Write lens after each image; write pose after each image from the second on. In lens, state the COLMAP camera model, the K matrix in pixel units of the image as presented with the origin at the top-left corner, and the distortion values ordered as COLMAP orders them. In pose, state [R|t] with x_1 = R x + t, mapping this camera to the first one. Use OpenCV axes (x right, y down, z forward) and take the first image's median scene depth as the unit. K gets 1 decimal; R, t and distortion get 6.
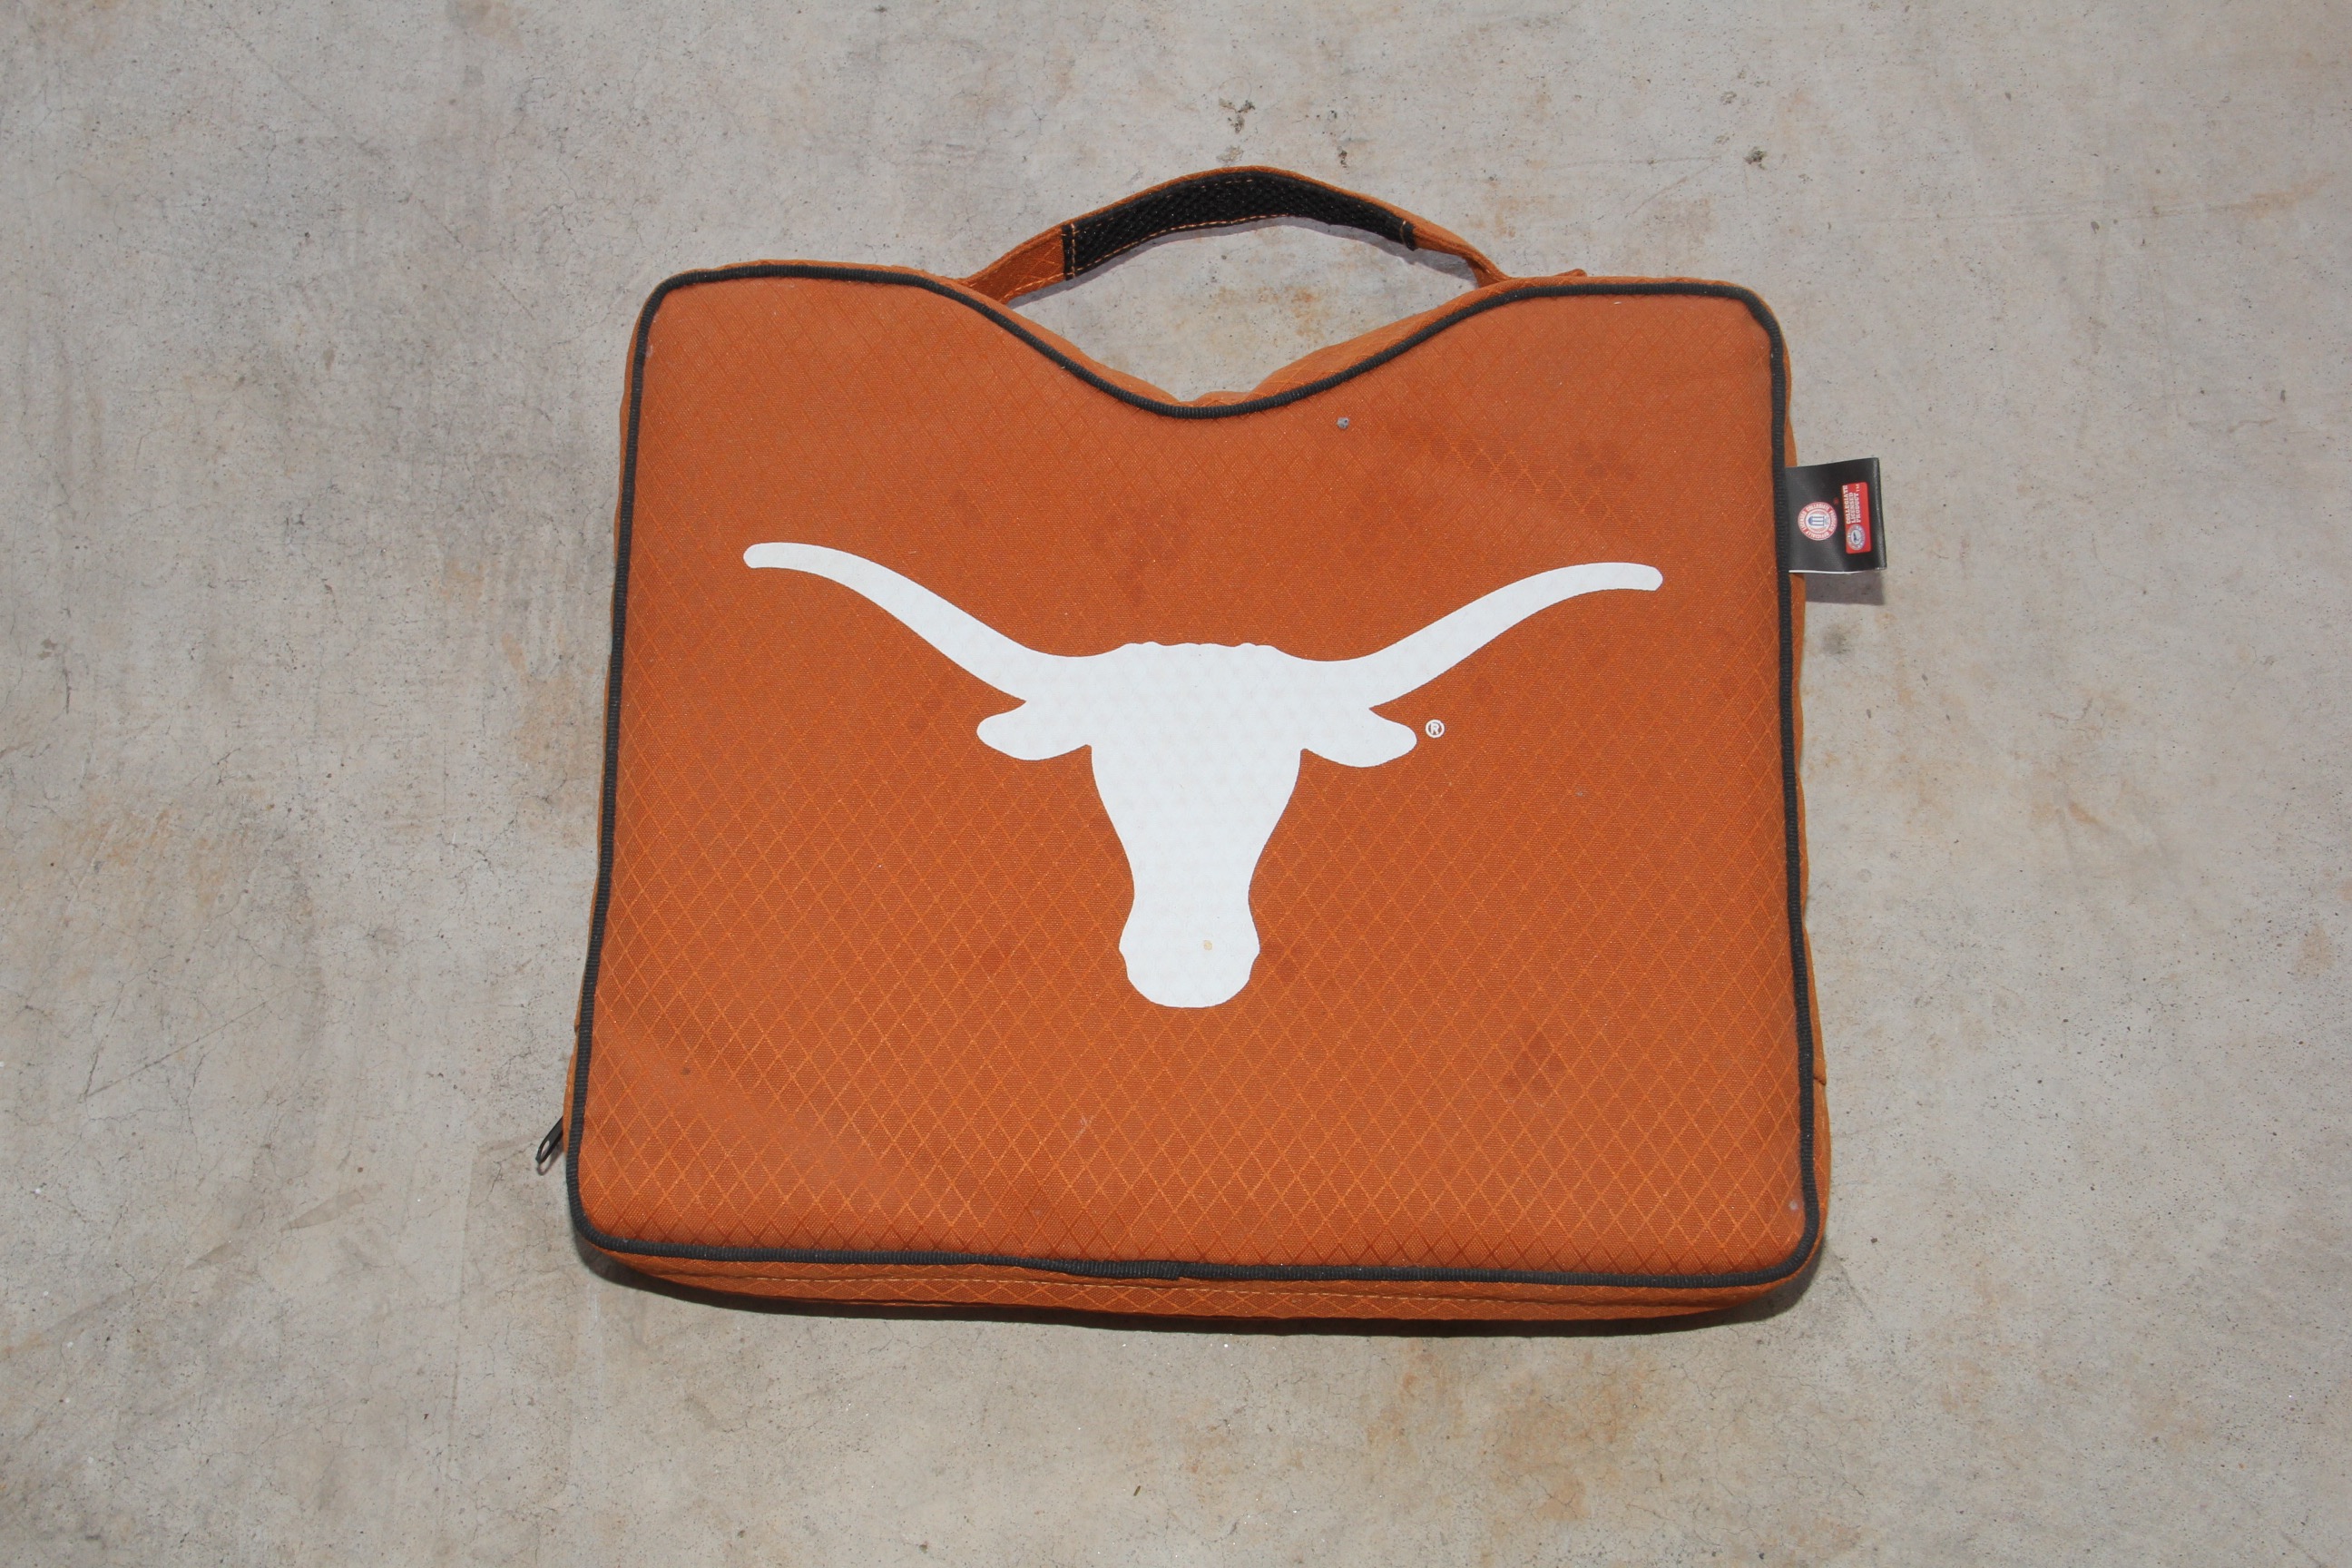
lens RADIAL K [[2975.4, 0, 1159.5], [0, 2975.4, 794.0], [0, 0, 1]] dist [0.036386, 0.000000]
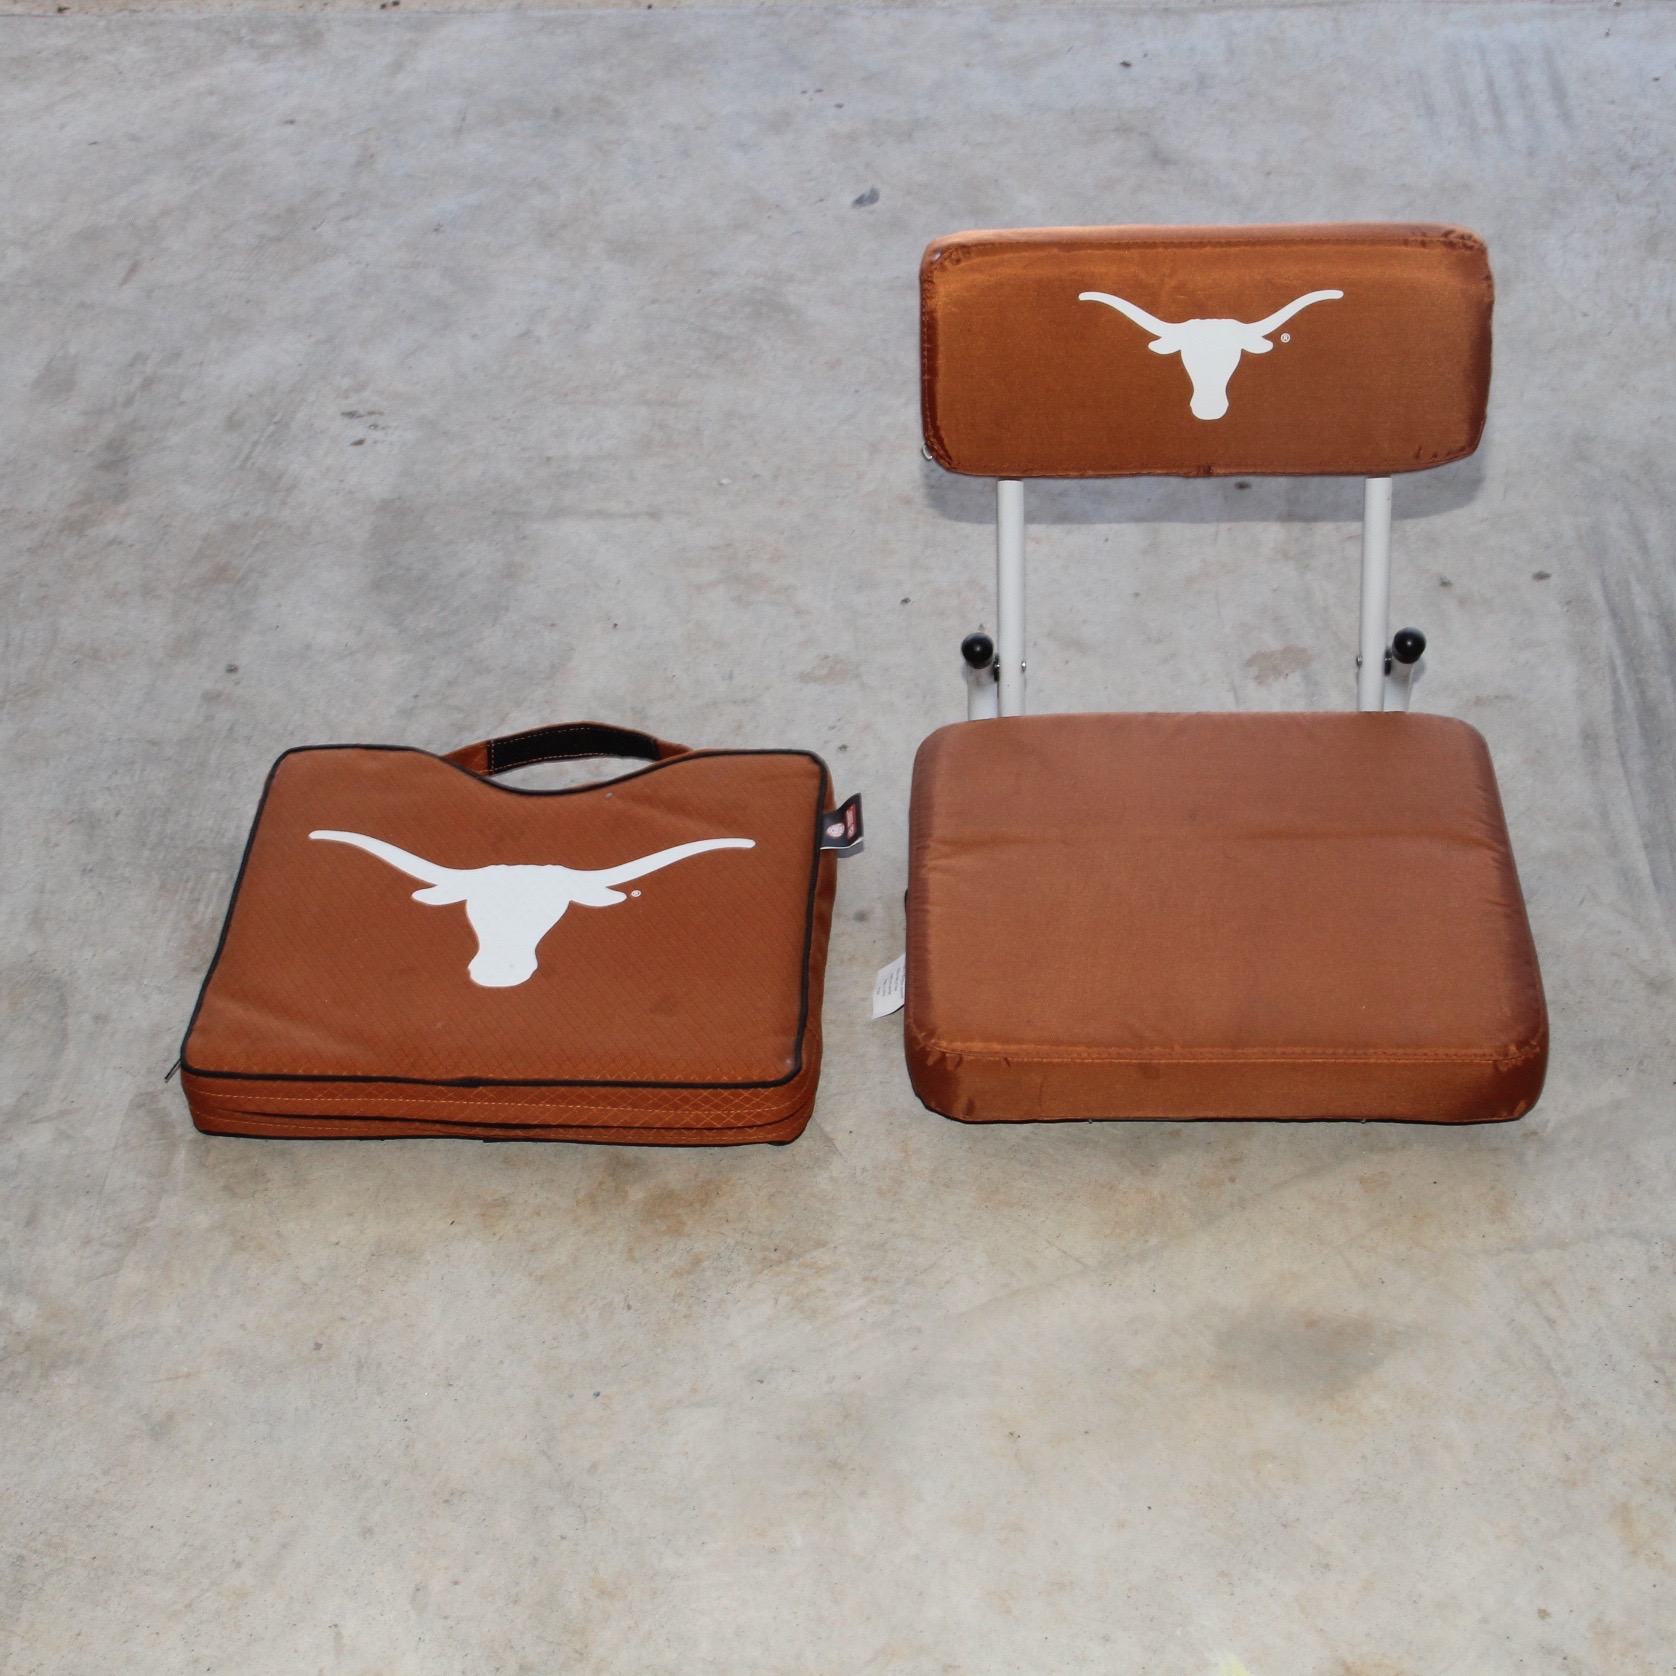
lens RADIAL K [[3258.7, 0, 841.4], [0, 3258.7, 833.6], [0, 0, 1]] dist [0.019415, 0.000000]
pose [[0.999238, 0.011403, -0.037333, 0.309104], [-0.030821, 0.817382, -0.575271, 1.195395], [0.023956, 0.575984, 0.817110, -0.819802]]
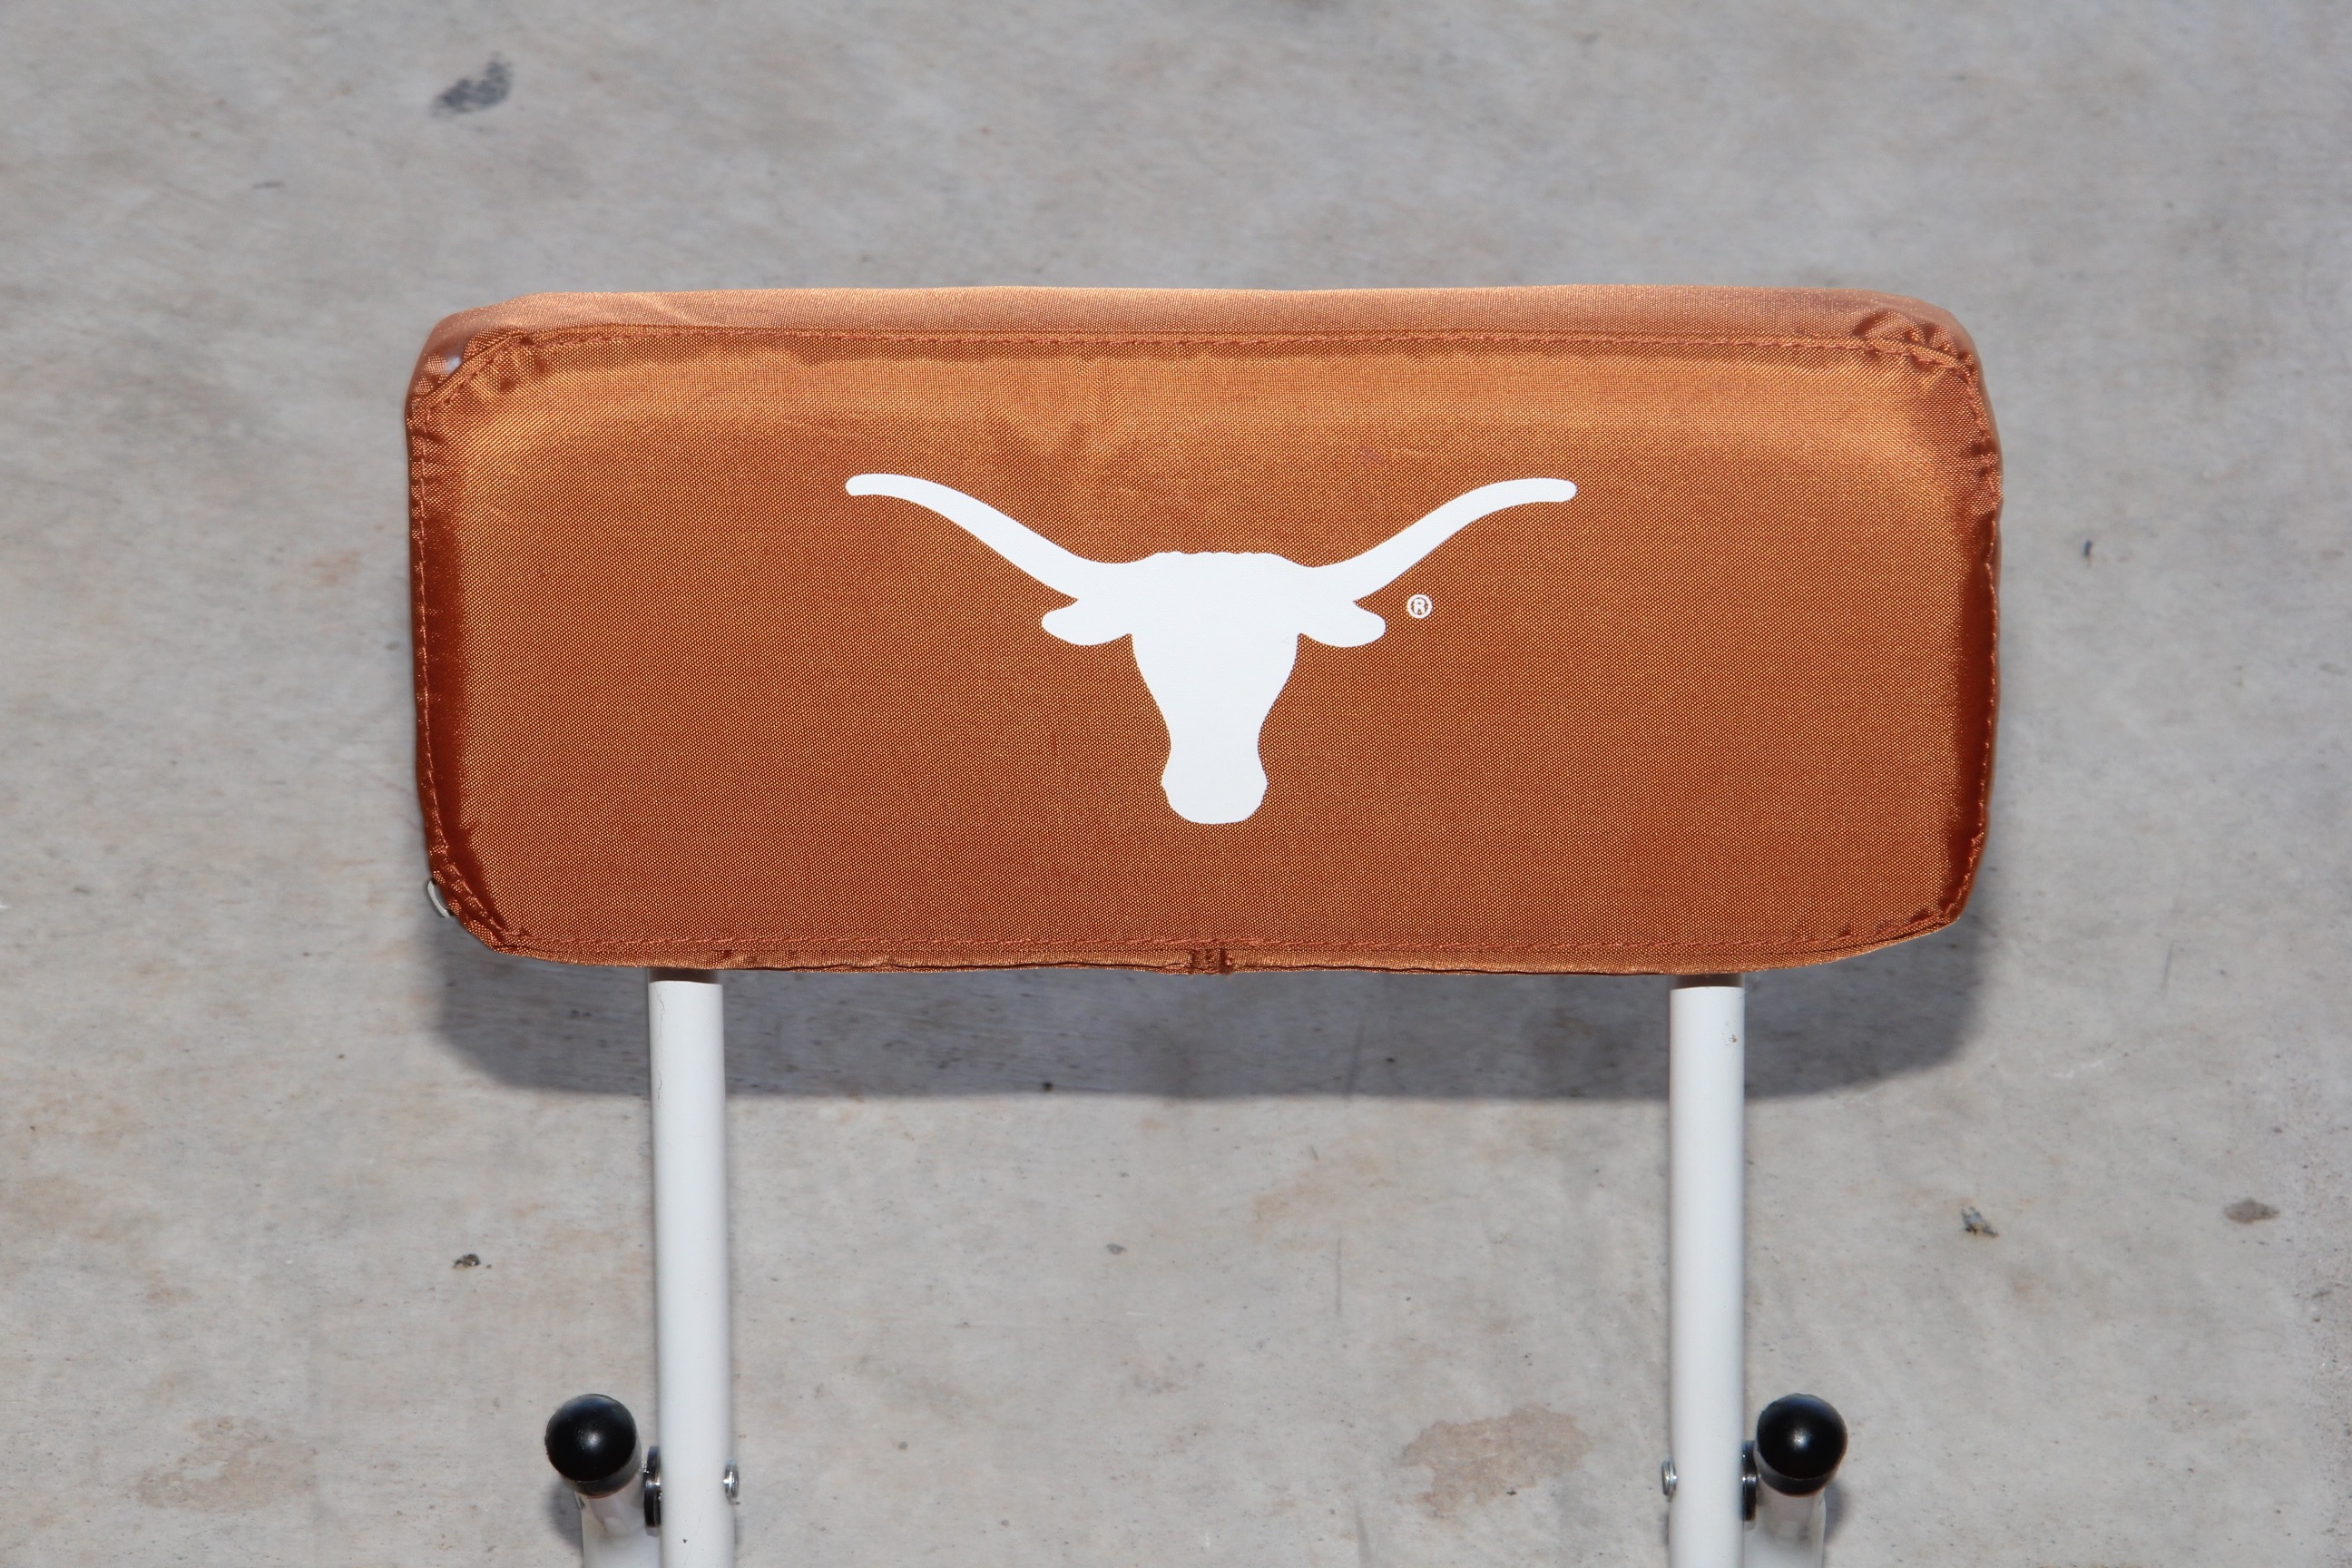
lens RADIAL K [[8963.6, 0, 1172.5], [0, 8963.6, 801.4], [0, 0, 1]] dist [0.820172, 0.000000]
pose [[0.999761, 0.020593, -0.007274, 0.473116], [-0.020438, 0.764744, -0.644010, 1.097863], [-0.007699, 0.644005, 0.764982, -0.849483]]
